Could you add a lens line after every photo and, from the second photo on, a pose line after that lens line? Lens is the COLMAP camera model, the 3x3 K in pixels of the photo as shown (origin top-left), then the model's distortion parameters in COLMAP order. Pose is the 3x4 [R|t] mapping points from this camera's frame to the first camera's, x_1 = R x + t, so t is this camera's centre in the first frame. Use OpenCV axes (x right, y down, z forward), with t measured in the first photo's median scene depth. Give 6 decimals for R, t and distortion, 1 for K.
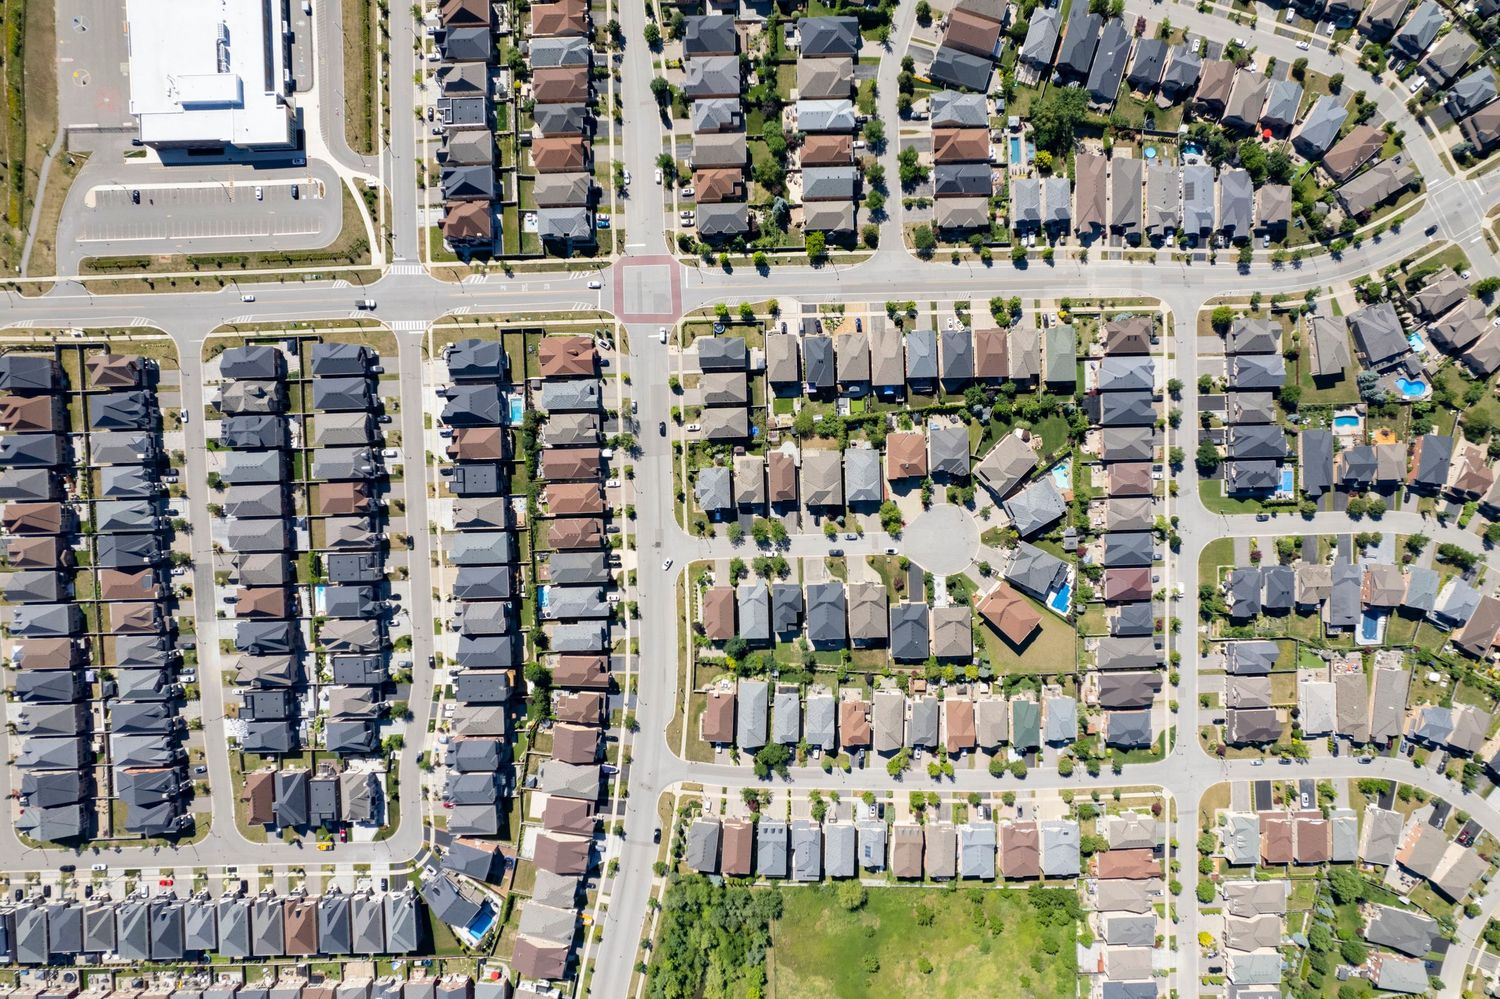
lens RADIAL K [[959.1, 0, 751.1], [0, 959.1, 503.3], [0, 0, 1]] dist [-0.079066, 0.069472]
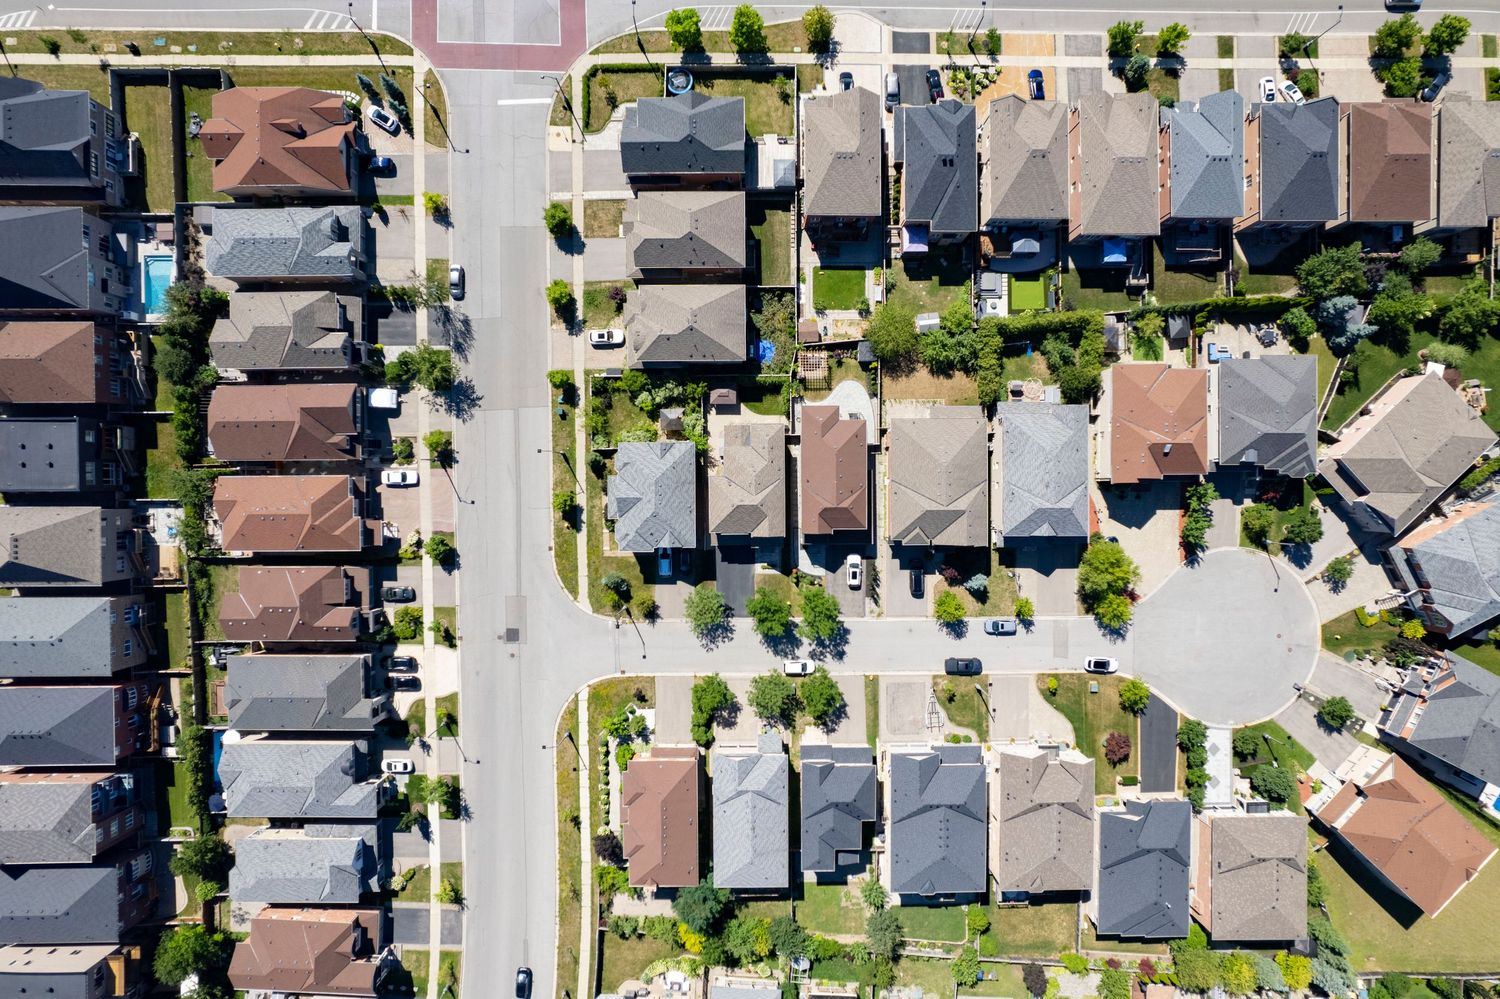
lens RADIAL K [[959.1, 0, 751.1], [0, 959.1, 503.3], [0, 0, 1]] dist [-0.079066, 0.069472]
pose [[0.999707, 0.024091, 0.002537, -0.001224], [-0.024073, 0.999687, -0.006881, -0.010723], [-0.002702, 0.006818, 0.999973, 0.611049]]
